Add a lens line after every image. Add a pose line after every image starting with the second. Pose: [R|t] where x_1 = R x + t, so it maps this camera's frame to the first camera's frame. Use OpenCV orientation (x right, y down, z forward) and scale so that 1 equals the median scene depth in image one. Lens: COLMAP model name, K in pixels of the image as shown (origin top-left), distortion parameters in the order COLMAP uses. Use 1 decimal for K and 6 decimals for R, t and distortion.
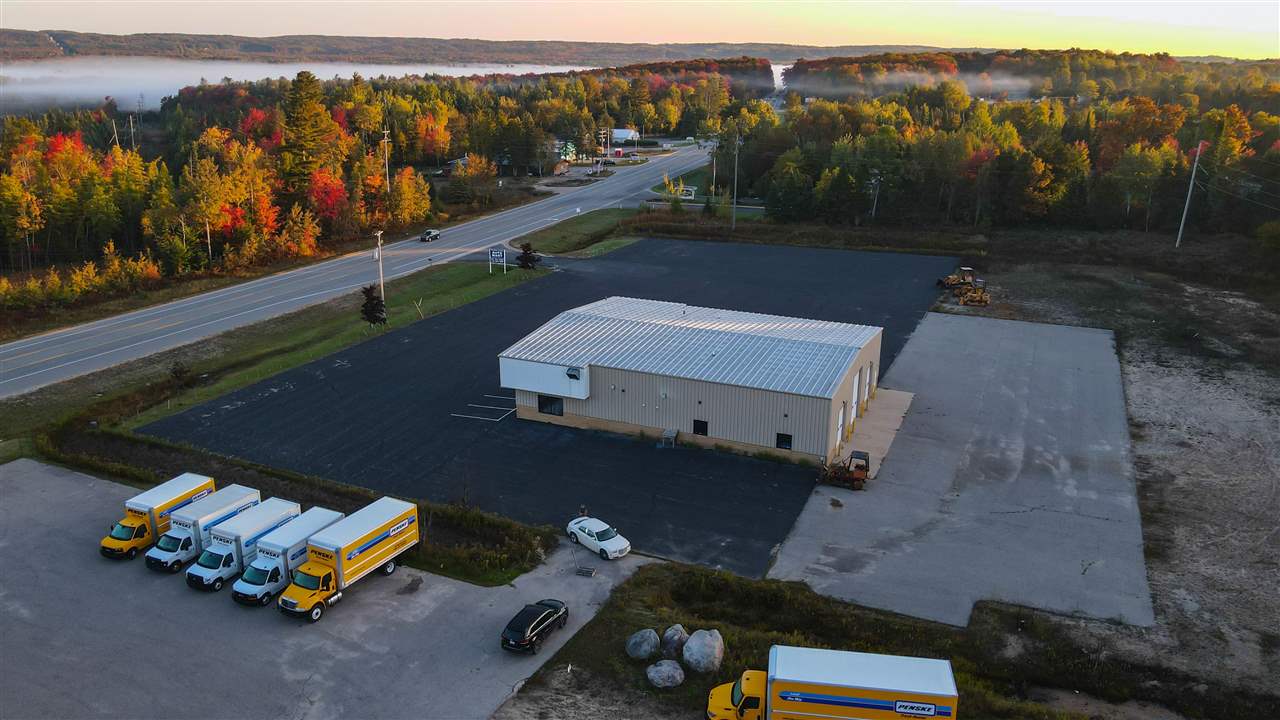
lens RADIAL K [[946.2, 0, 631.4], [0, 946.2, 358.1], [0, 0, 1]] dist [-0.010189, 0.052450]
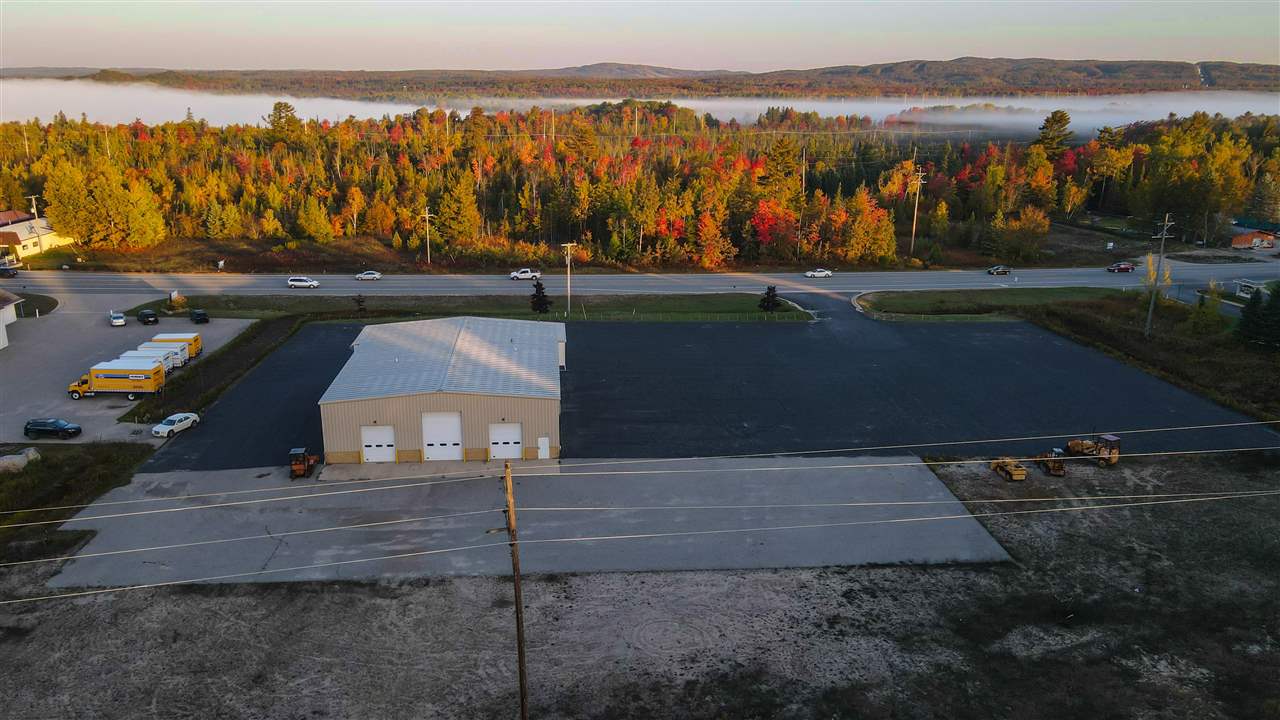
lens RADIAL K [[946.2, 0, 631.4], [0, 946.2, 358.1], [0, 0, 1]] dist [-0.010189, 0.052450]
pose [[0.484291, 0.243875, -0.840231, 1.283473], [-0.267678, 0.955615, 0.123081, -0.243880], [0.832953, 0.165304, 0.528075, 0.633607]]
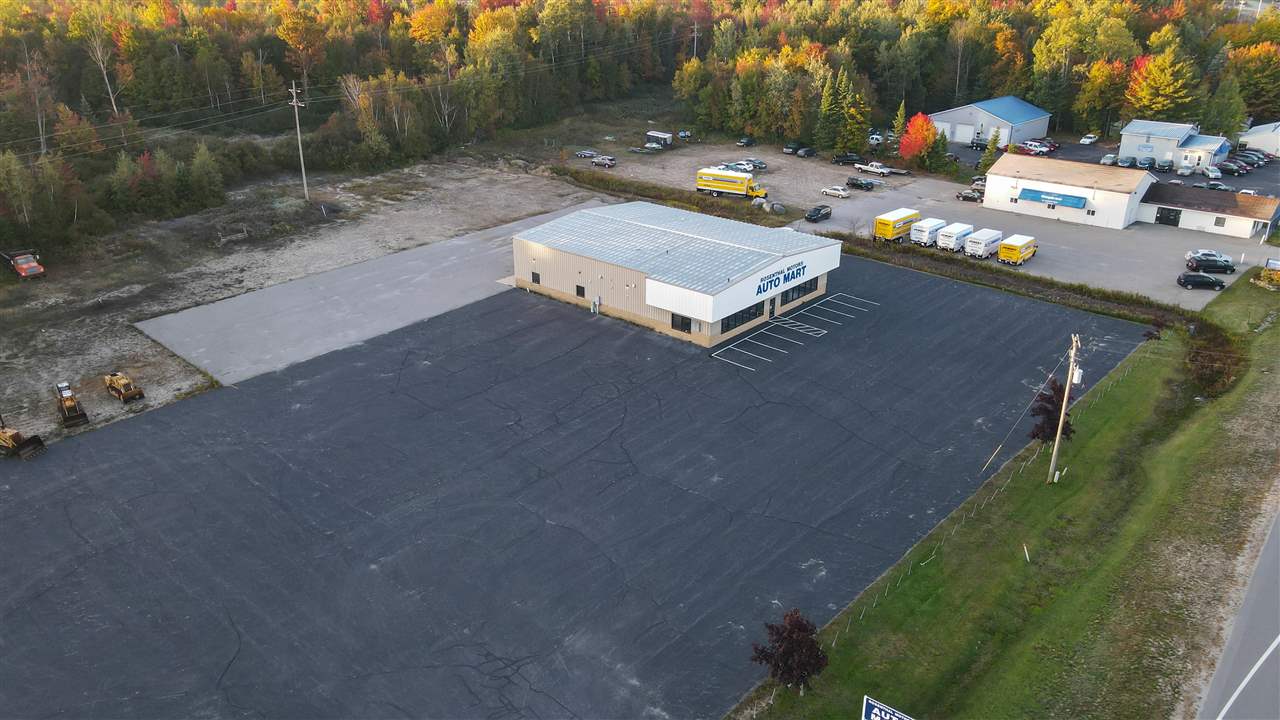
lens RADIAL K [[946.2, 0, 631.4], [0, 946.2, 358.1], [0, 0, 1]] dist [-0.010189, 0.052450]
pose [[-0.954644, -0.118004, 0.273369, -0.248879], [0.087378, 0.766660, 0.636080, -0.756127], [-0.284641, 0.631116, -0.721576, 2.211571]]
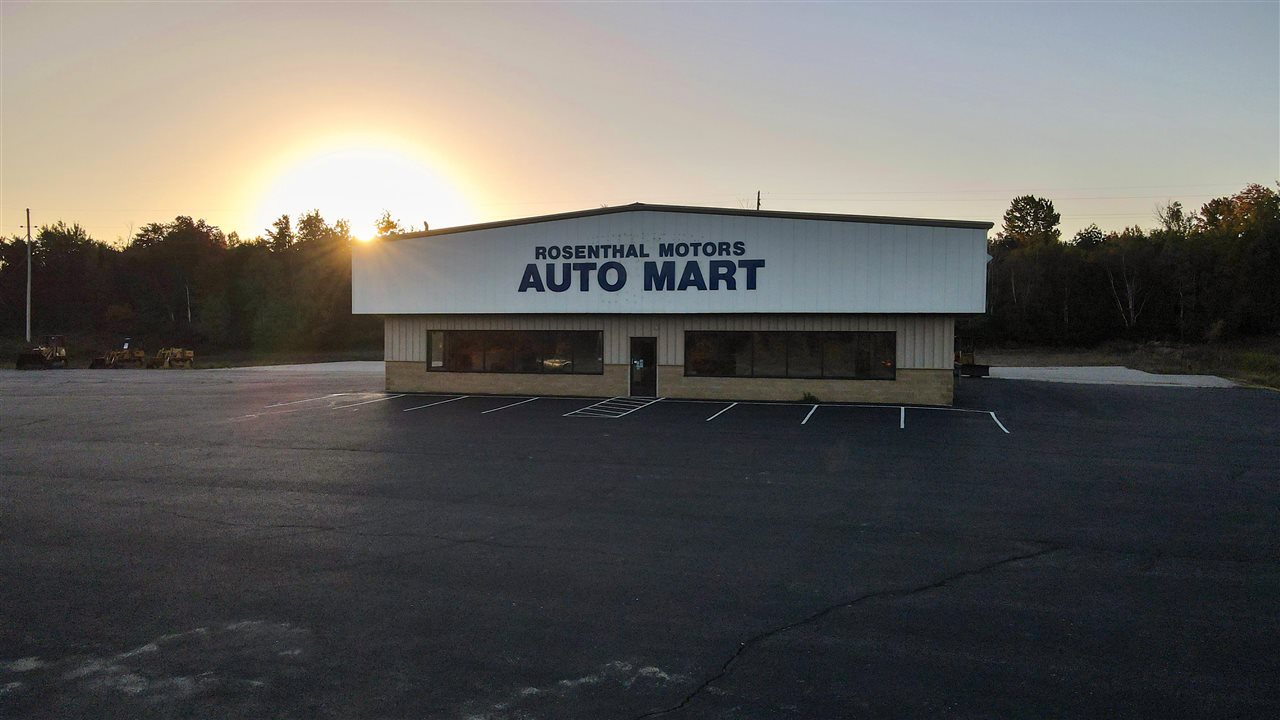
lens RADIAL K [[938.2, 0, 634.9], [0, 938.2, 367.5], [0, 0, 1]] dist [0.023195, -0.003178]
pose [[-0.117493, -0.035042, 0.992455, -0.514596], [0.288028, 0.955217, 0.067826, -0.014502], [-0.950387, 0.293824, -0.102138, 1.248171]]
